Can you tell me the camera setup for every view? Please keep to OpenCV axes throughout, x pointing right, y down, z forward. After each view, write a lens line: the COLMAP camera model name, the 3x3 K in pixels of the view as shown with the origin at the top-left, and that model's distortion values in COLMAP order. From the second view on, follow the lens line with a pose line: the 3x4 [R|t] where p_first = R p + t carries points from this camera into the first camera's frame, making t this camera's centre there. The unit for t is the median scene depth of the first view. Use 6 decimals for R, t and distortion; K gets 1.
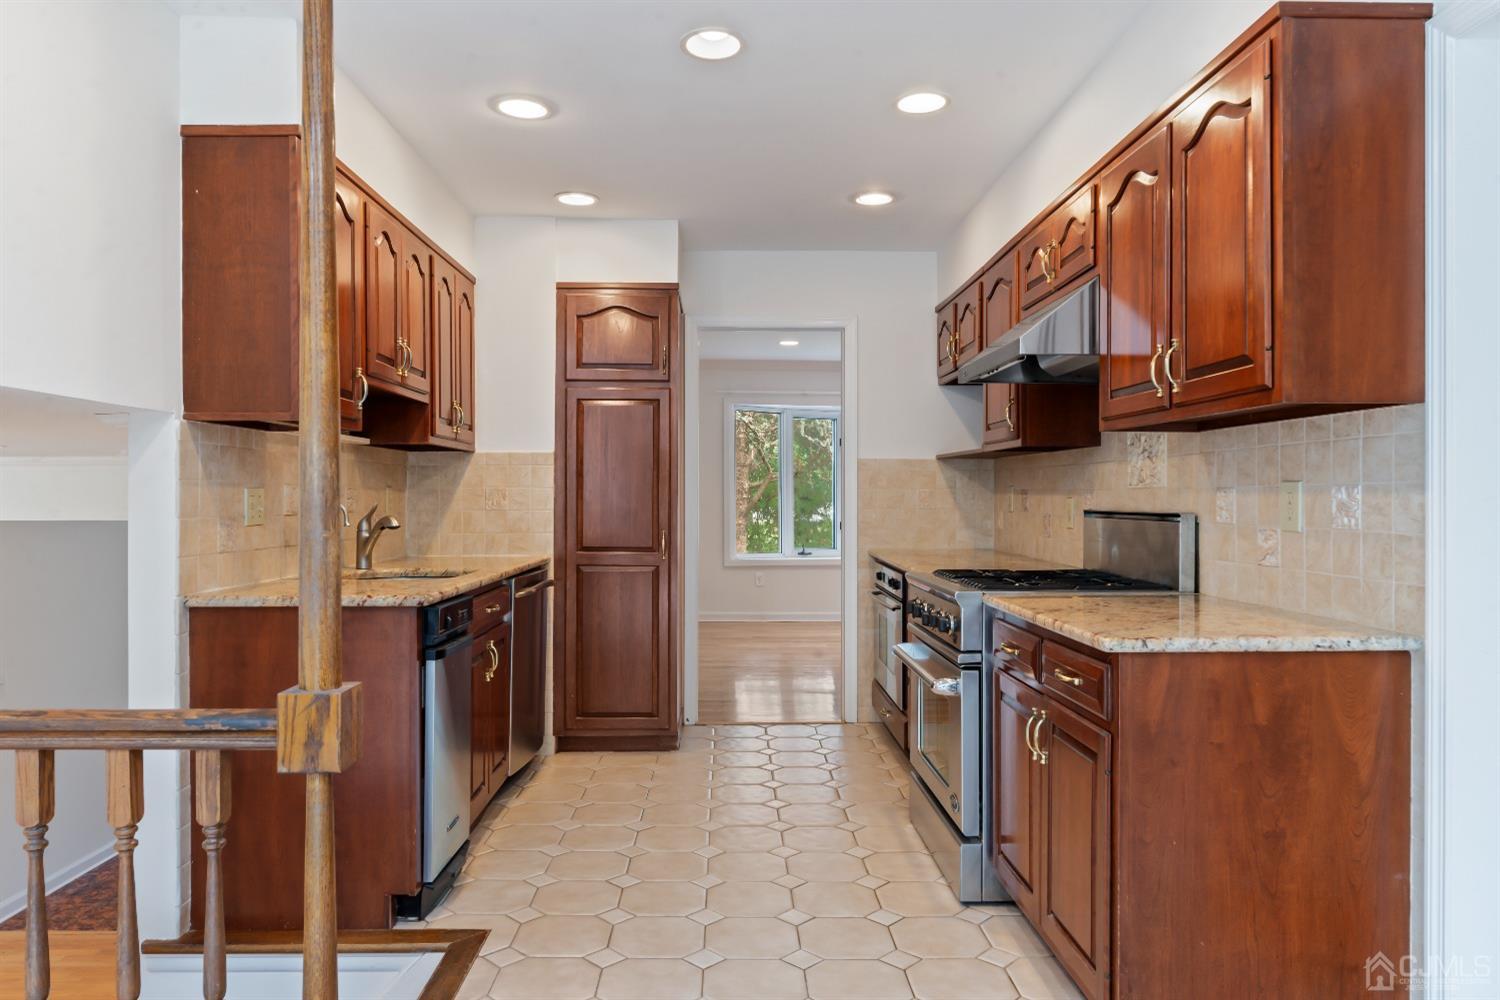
lens RADIAL K [[986.7, 0, 737.1], [0, 986.7, 495.9], [0, 0, 1]] dist [-0.007155, 0.003857]
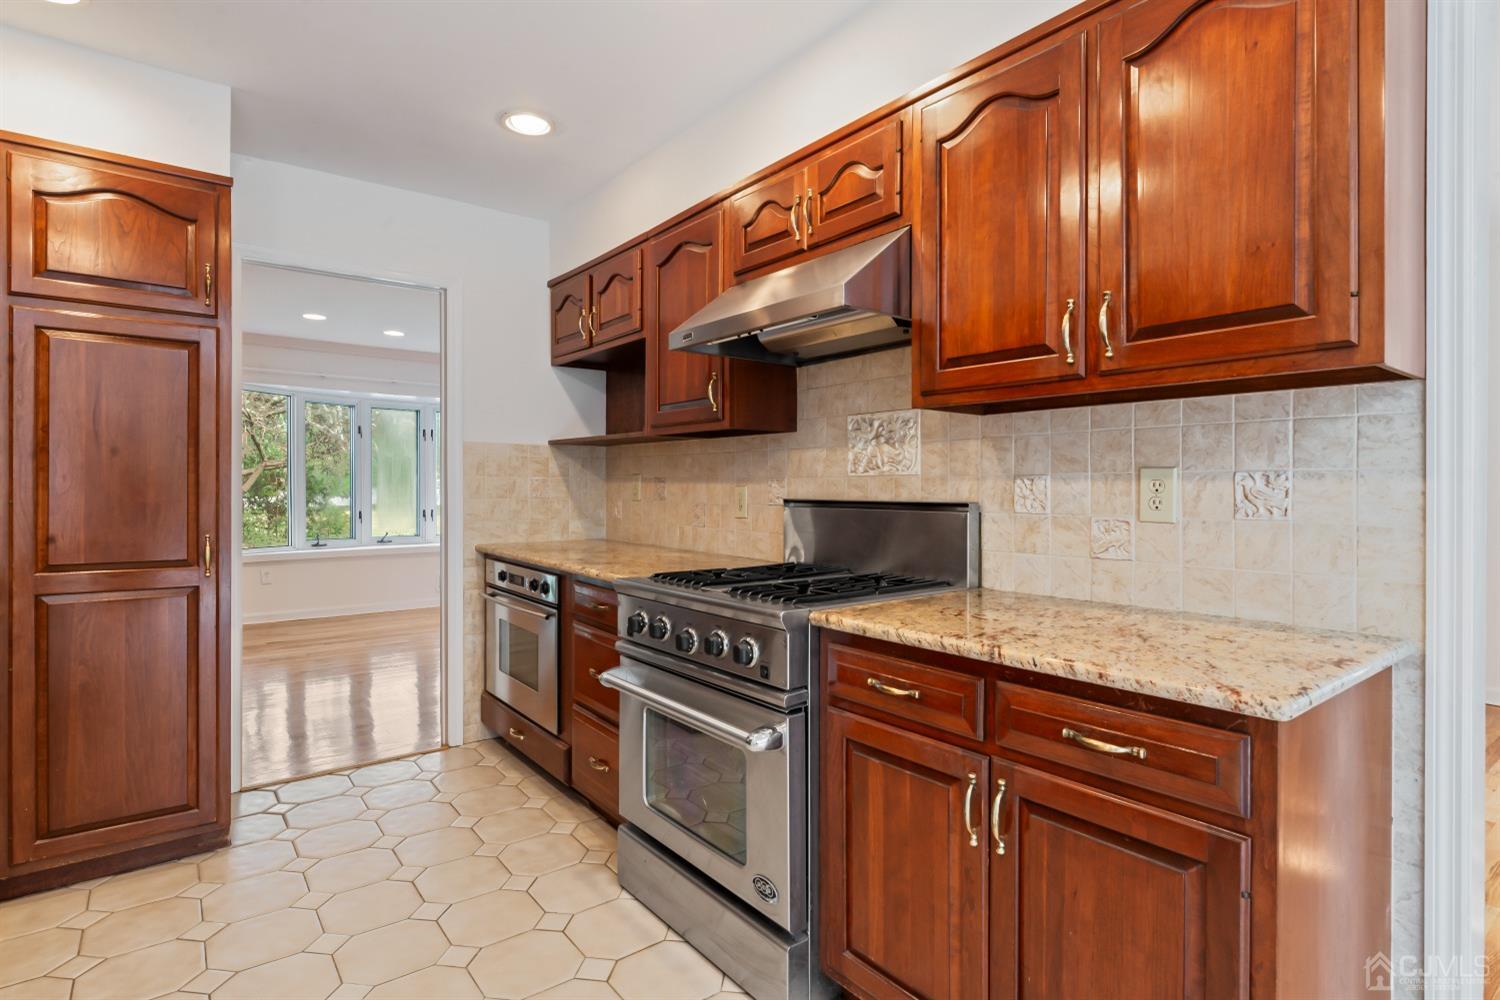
lens RADIAL K [[763.5, 0, 744.7], [0, 763.5, 488.0], [0, 0, 1]] dist [-0.002361, 0.001217]
pose [[0.801077, -0.001948, 0.598558, -0.099780], [-0.000465, 0.999992, 0.003876, 0.000843], [-0.598561, -0.003383, 0.801070, 0.380405]]
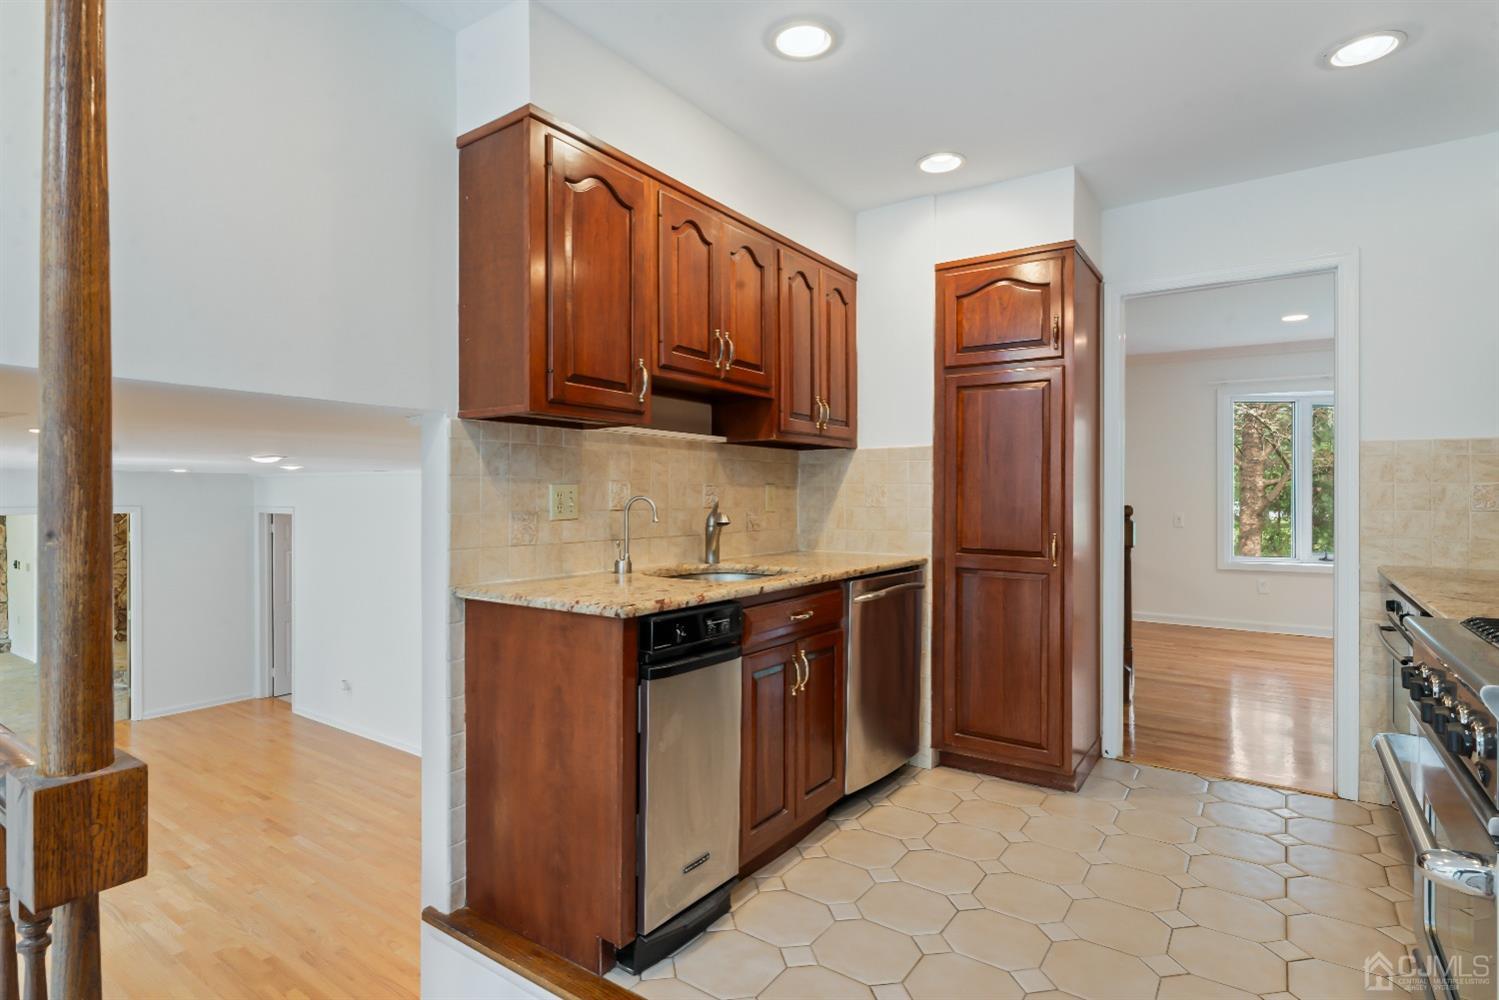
lens RADIAL K [[763.0, 0, 743.3], [0, 763.0, 495.0], [0, 0, 1]] dist [-0.002361, 0.001217]
pose [[0.810251, -0.000464, -0.586083, 0.101101], [0.000163, 1.000000, -0.000566, 0.002982], [0.586083, 0.000363, 0.810251, 0.332574]]
